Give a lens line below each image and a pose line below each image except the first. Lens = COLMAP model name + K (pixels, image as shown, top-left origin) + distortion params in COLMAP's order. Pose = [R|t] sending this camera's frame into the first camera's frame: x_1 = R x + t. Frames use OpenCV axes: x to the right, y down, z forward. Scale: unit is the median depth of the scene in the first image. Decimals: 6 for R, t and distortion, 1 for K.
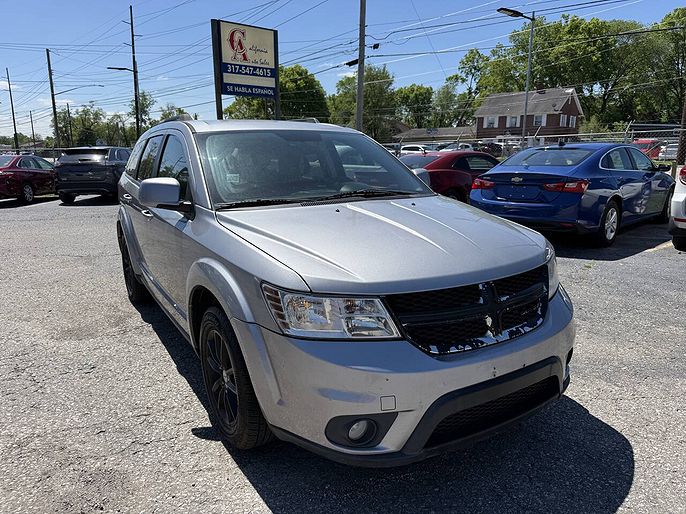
lens RADIAL K [[486.9, 0, 350.1], [0, 486.9, 259.8], [0, 0, 1]] dist [0.024548, -0.034271]
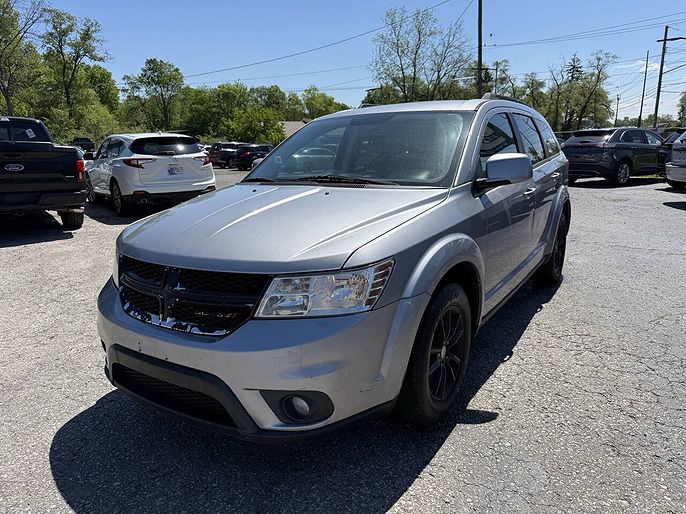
lens RADIAL K [[486.9, 0, 350.1], [0, 486.9, 259.8], [0, 0, 1]] dist [0.024548, -0.034271]
pose [[0.459296, 0.205039, -0.864295, 0.173592], [-0.173616, 0.974951, 0.139029, -0.022857], [0.871152, 0.086200, 0.483388, 0.109414]]
